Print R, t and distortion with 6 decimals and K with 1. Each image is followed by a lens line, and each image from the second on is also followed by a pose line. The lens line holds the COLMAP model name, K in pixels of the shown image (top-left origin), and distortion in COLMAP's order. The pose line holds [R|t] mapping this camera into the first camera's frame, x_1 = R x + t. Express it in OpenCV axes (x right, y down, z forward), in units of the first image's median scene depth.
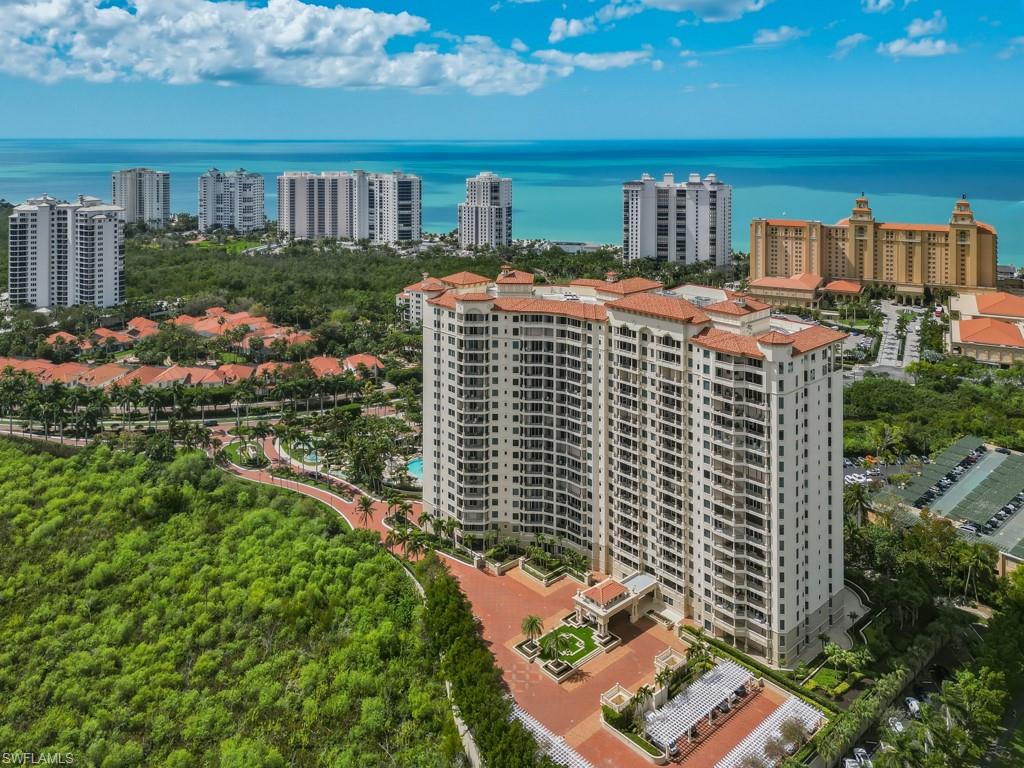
lens RADIAL K [[751.8, 0, 533.8], [0, 751.8, 388.5], [0, 0, 1]] dist [0.043380, -0.004268]
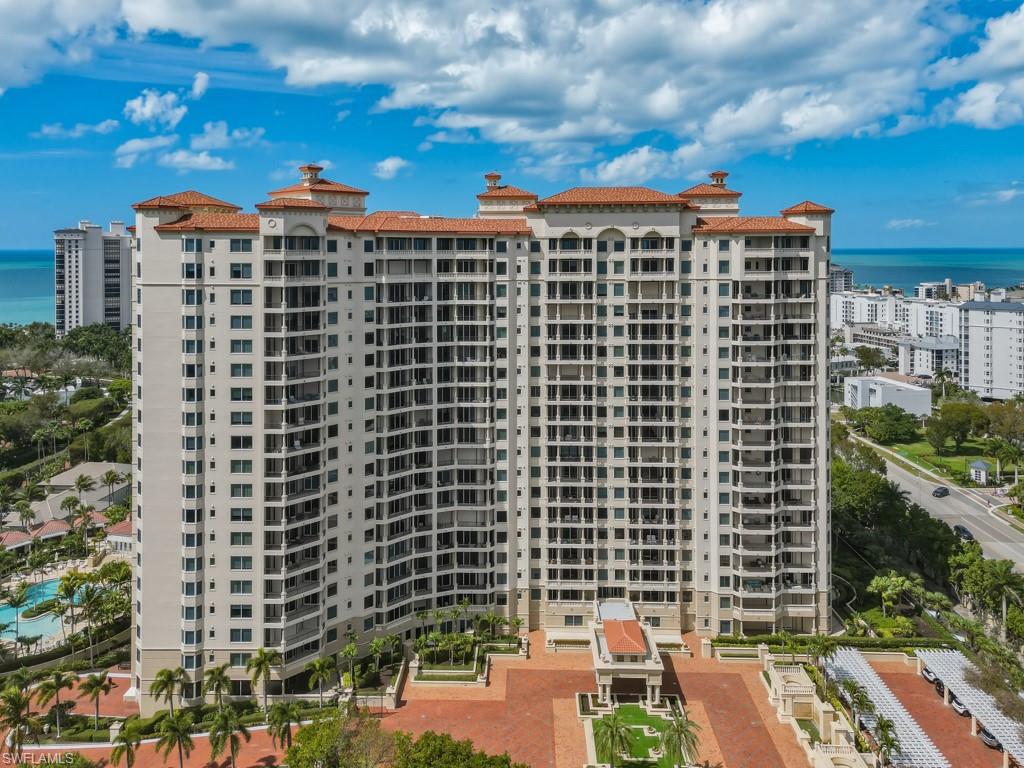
lens RADIAL K [[700.1, 0, 512.0], [0, 700.1, 384.0], [0, 0, 1]] dist [0.048900, -0.003189]
pose [[0.694276, -0.129744, 0.707918, -0.343674], [0.216488, 0.975711, -0.033493, 0.053086], [-0.686377, 0.176509, 0.705500, 0.559826]]
